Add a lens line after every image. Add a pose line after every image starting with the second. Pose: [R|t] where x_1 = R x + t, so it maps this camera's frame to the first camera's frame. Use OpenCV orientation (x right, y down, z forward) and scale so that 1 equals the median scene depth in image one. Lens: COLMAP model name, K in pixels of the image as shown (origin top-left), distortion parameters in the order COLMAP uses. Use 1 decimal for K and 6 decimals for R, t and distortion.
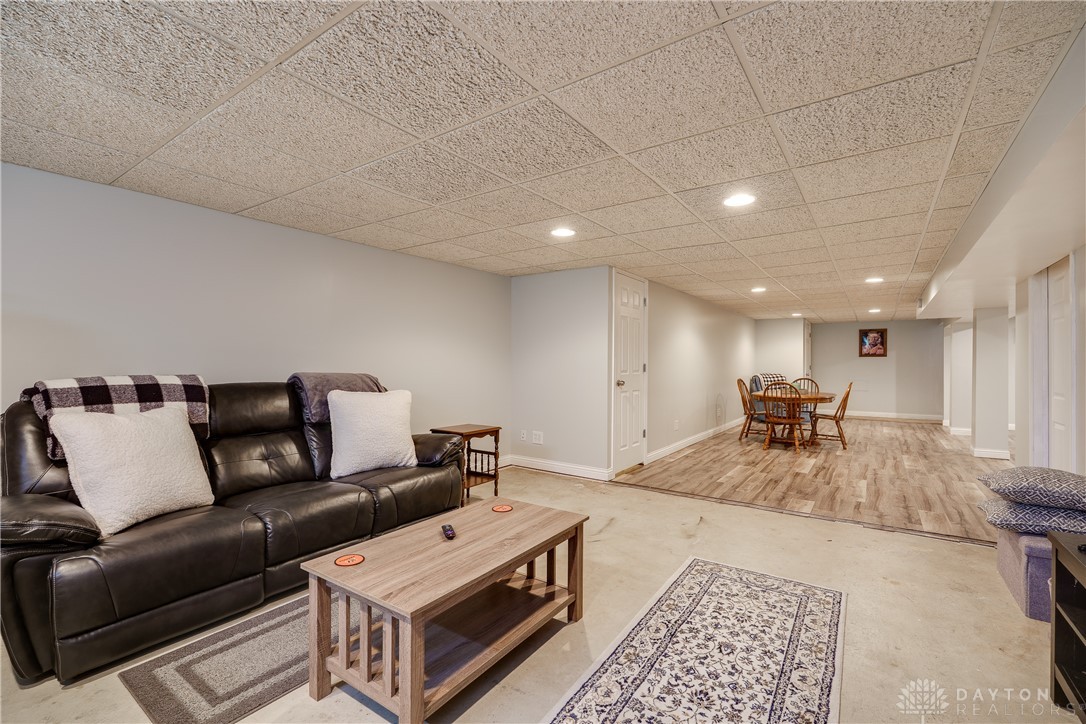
lens RADIAL K [[477.9, 0, 544.2], [0, 477.9, 363.3], [0, 0, 1]] dist [0.000213, 0.000066]
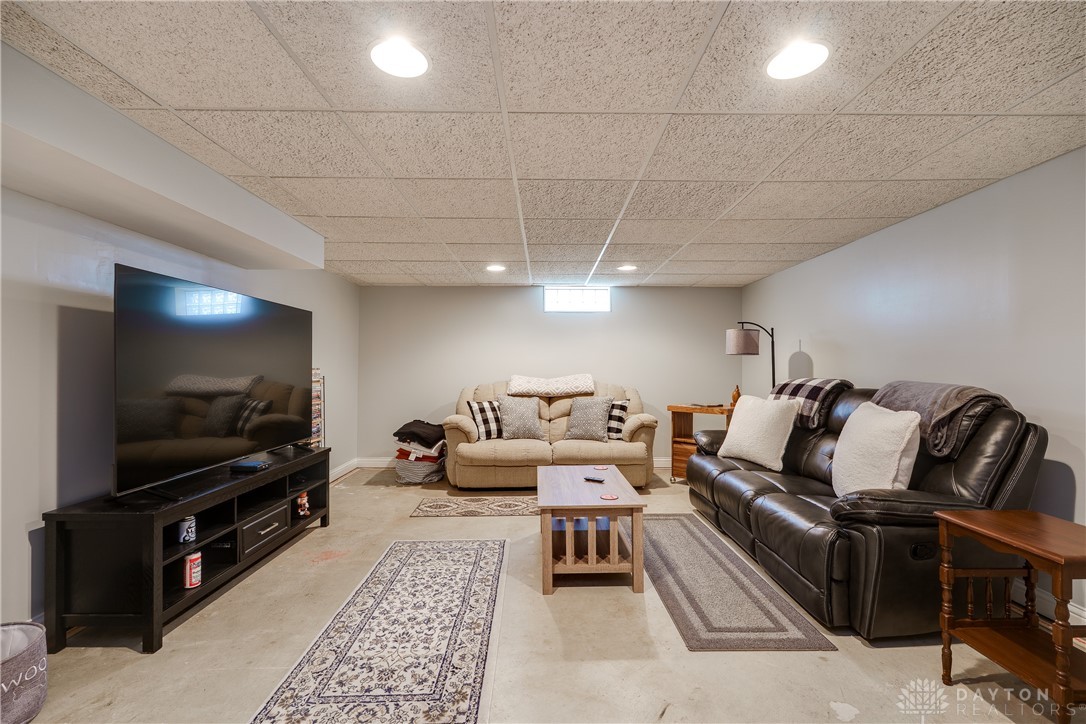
lens RADIAL K [[477.9, 0, 544.8], [0, 477.9, 364.0], [0, 0, 1]] dist [0.000213, 0.000066]
pose [[-0.813572, -0.007876, -0.581411, 0.791302], [-0.003239, 0.999954, -0.009014, -0.003503], [0.581456, -0.005450, -0.813560, 2.067886]]
